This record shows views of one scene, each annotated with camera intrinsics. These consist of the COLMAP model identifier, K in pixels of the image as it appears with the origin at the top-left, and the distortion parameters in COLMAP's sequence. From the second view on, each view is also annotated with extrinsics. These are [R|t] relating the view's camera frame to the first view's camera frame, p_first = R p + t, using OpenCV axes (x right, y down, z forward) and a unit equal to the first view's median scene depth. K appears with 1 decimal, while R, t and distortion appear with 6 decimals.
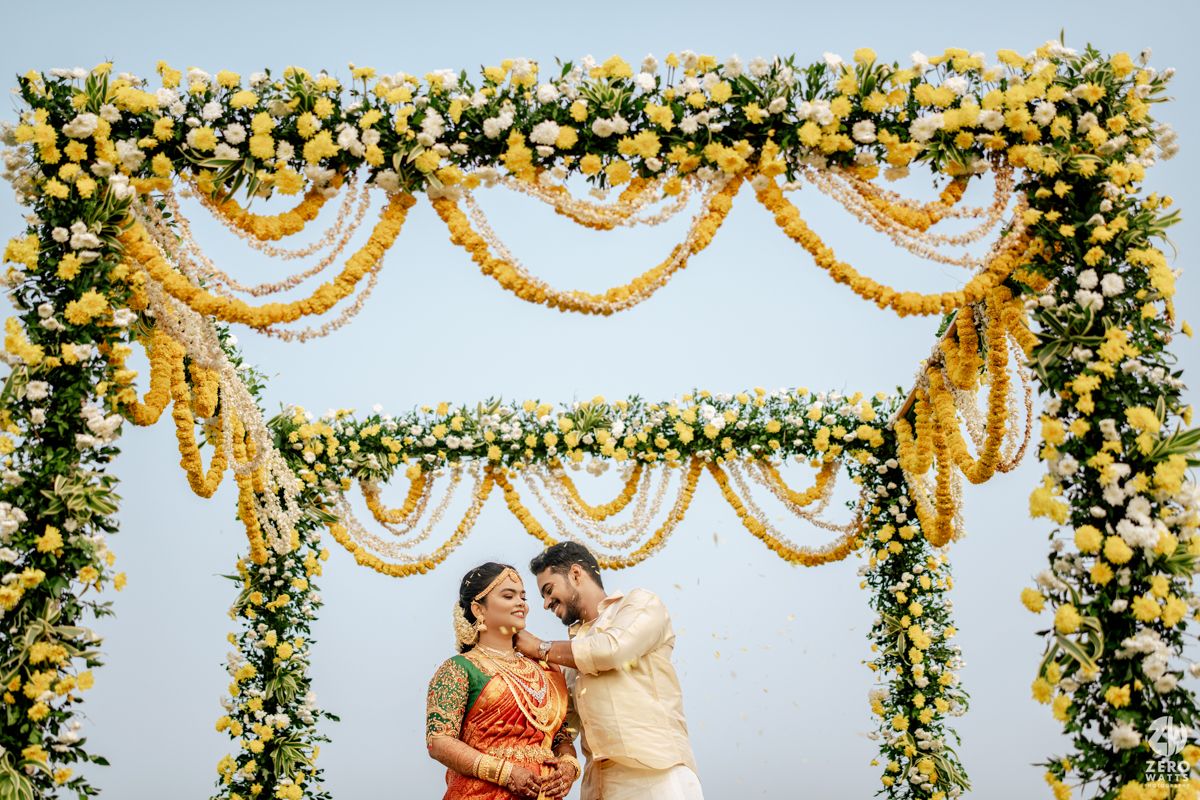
lens RADIAL K [[1678.3, 0, 601.8], [0, 1678.3, 396.6], [0, 0, 1]] dist [0.191577, 0.031359]
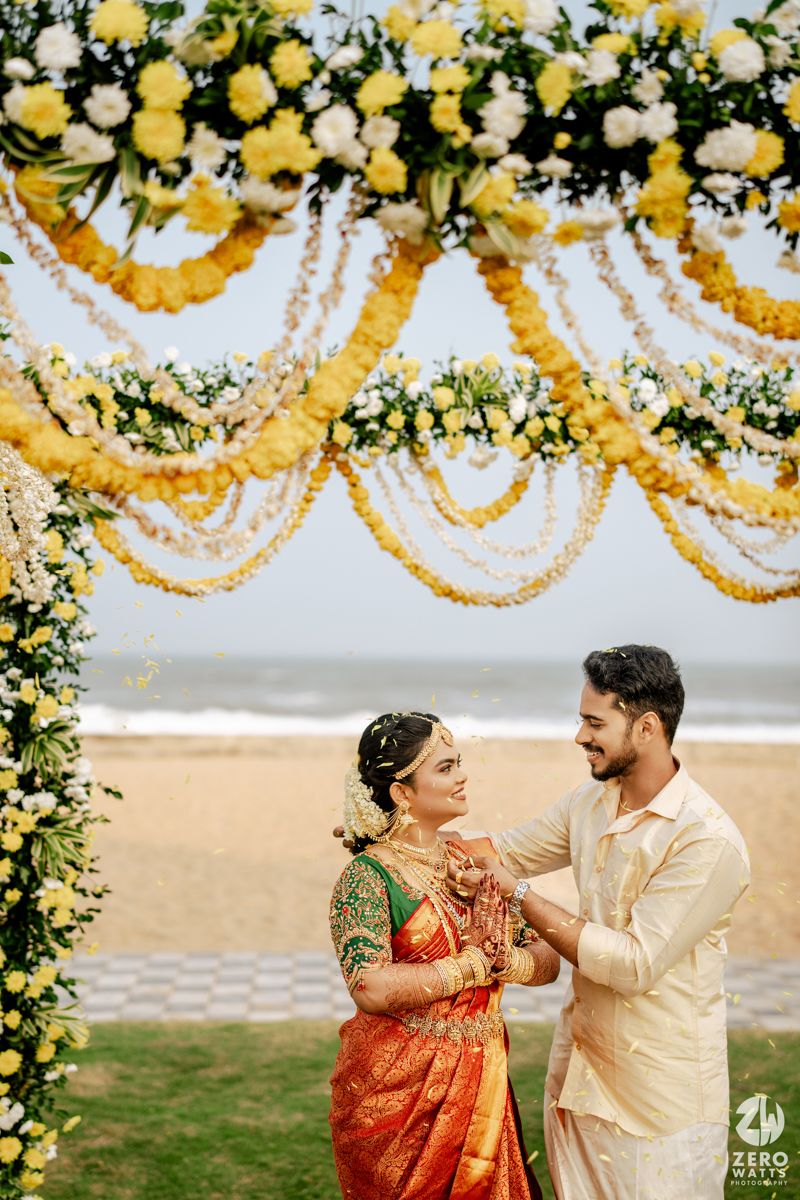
lens RADIAL K [[1681.1, 0, 400.0], [0, 1681.1, 600.0], [0, 0, 1]] dist [0.197980, 0.024390]
pose [[0.992861, 0.038241, 0.112978, -0.180468], [-0.070179, 0.953195, 0.294100, -0.168496], [-0.096444, -0.299929, 0.949074, 0.475493]]
